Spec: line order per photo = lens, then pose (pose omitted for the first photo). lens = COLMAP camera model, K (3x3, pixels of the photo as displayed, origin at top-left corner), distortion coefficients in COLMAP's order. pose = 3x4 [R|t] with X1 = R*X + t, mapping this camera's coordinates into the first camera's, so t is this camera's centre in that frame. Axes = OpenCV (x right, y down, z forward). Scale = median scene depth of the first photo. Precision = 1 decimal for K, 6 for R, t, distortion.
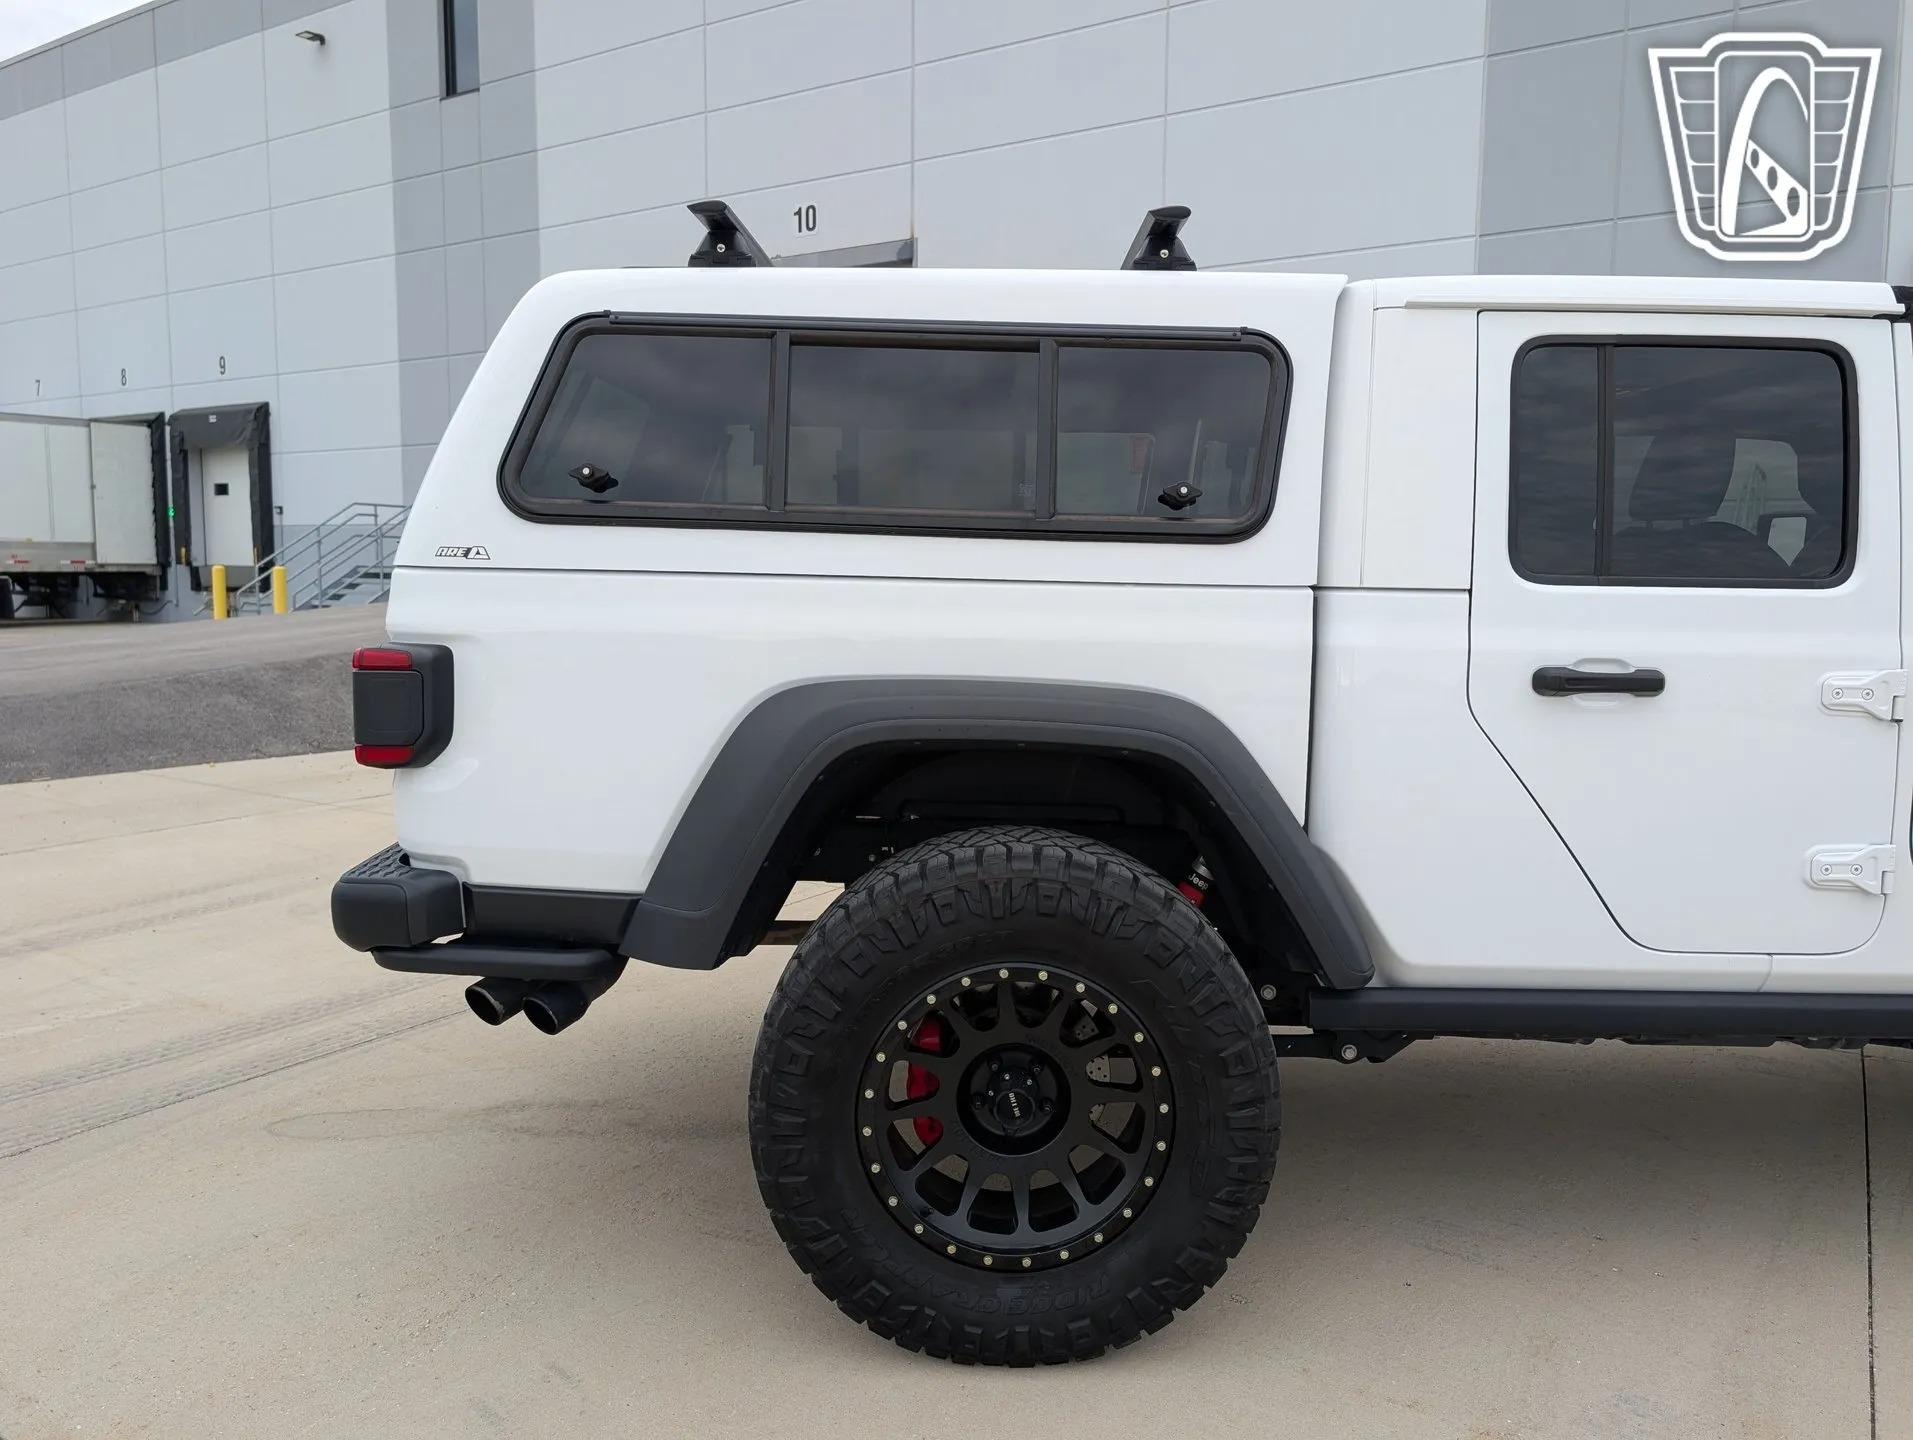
lens RADIAL K [[1393.7, 0, 974.7], [0, 1393.7, 706.6], [0, 0, 1]] dist [0.005972, 0.002670]
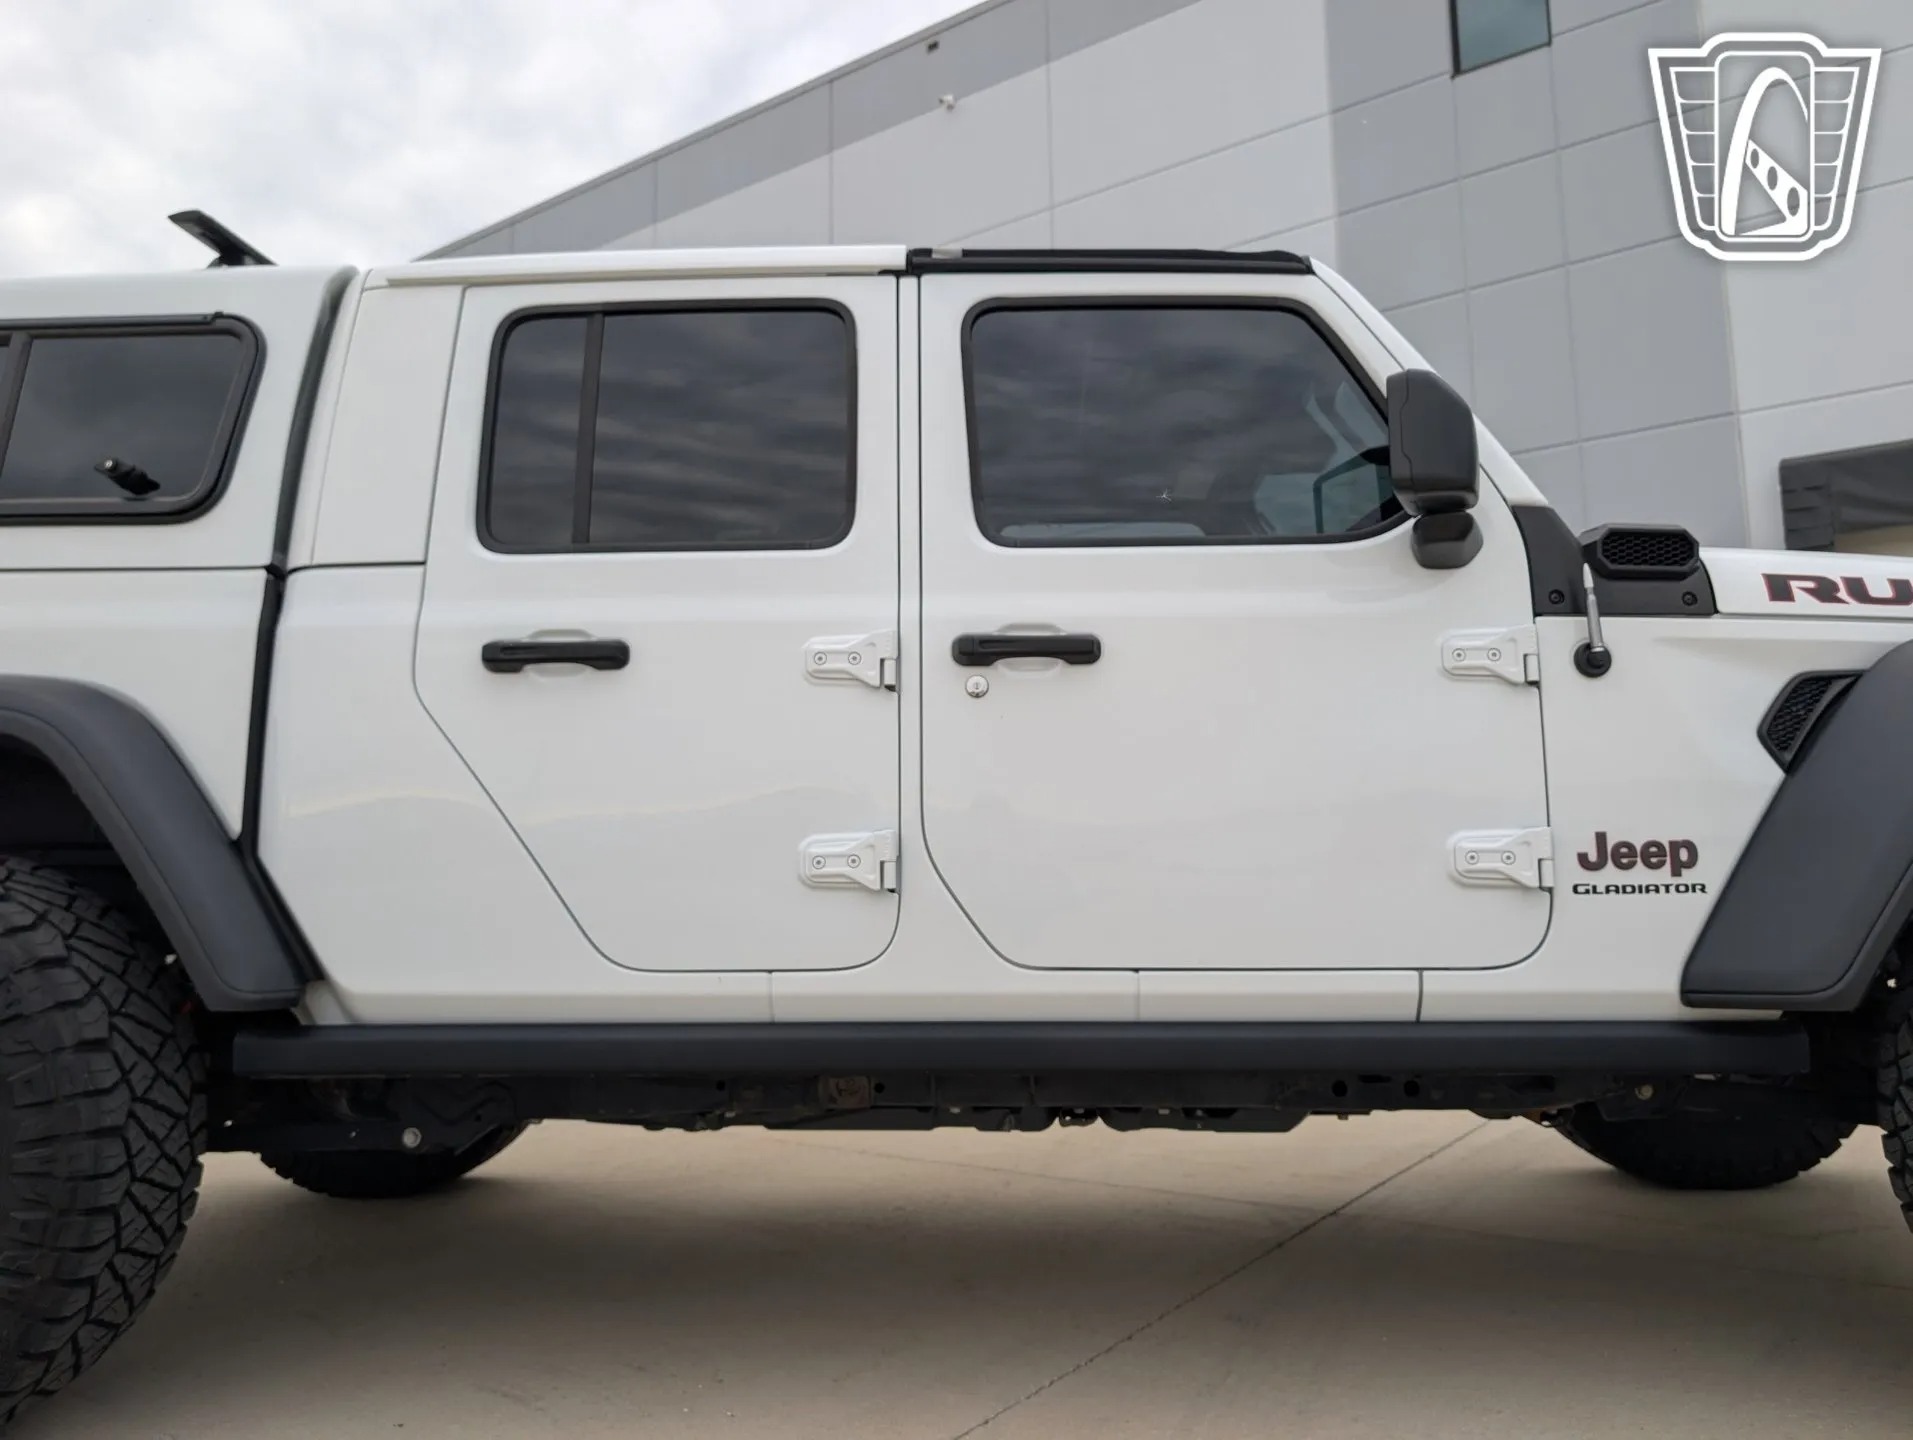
lens RADIAL K [[1405.3, 0, 956.0], [0, 1405.3, 686.0], [0, 0, 1]] dist [0.002054, -0.001720]
pose [[0.997879, -0.032286, -0.056530, 0.741507], [0.018403, 0.972838, -0.230756, 0.209166], [0.062445, 0.229226, 0.971368, 0.153004]]
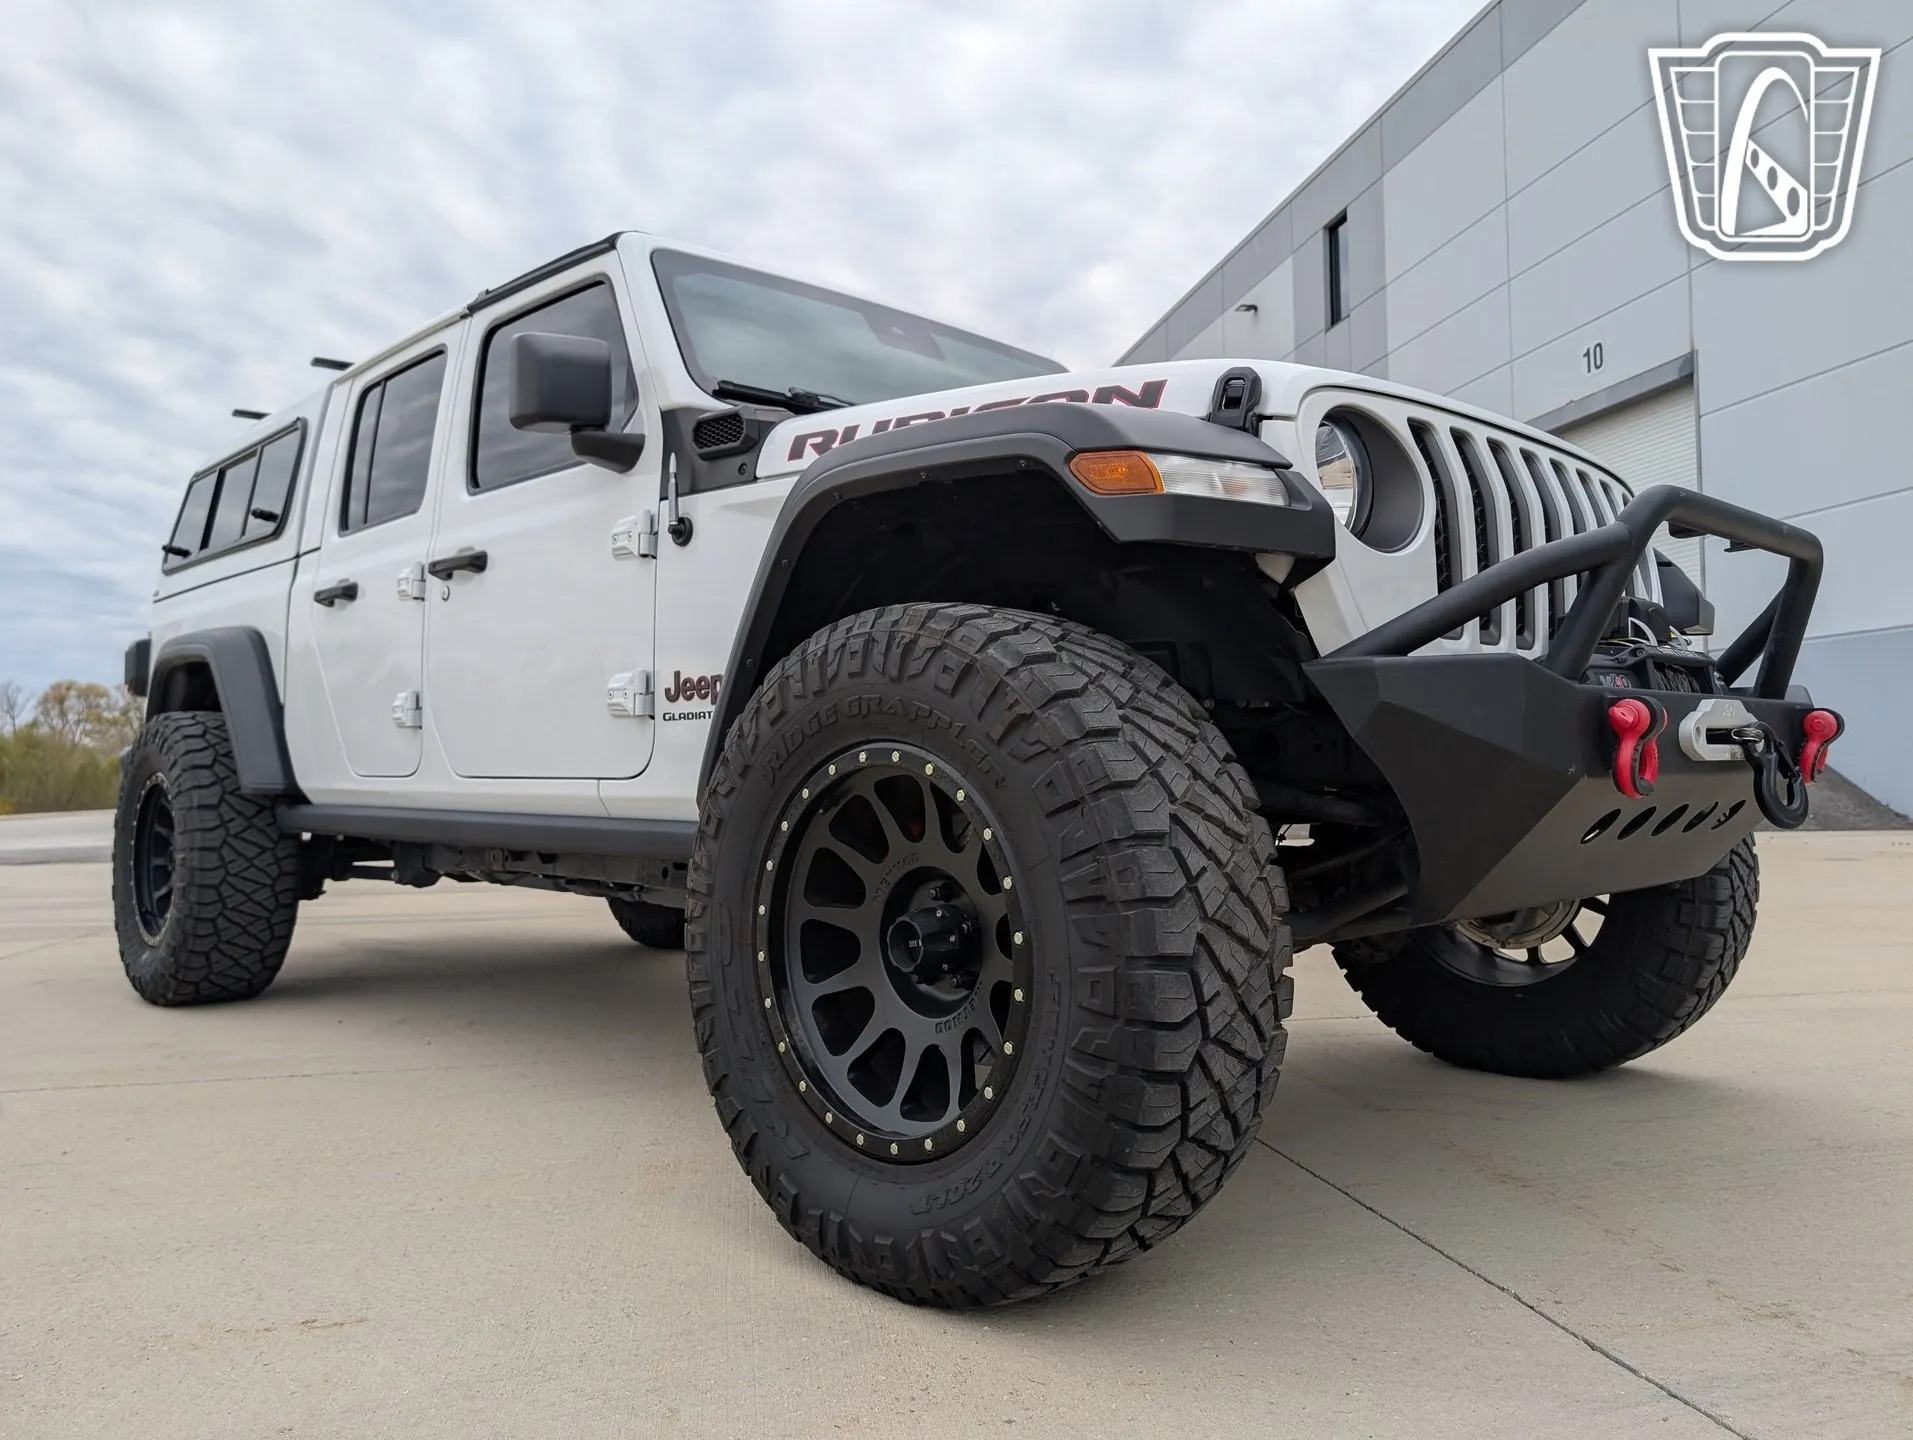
lens RADIAL K [[1388.4, 0, 957.8], [0, 1388.4, 680.6], [0, 0, 1]] dist [0.016397, -0.000725]
pose [[0.686947, -0.064139, -0.723872, 1.981280], [-0.057414, 0.988194, -0.142045, 0.249627], [0.724436, 0.139138, 0.675154, 0.472265]]
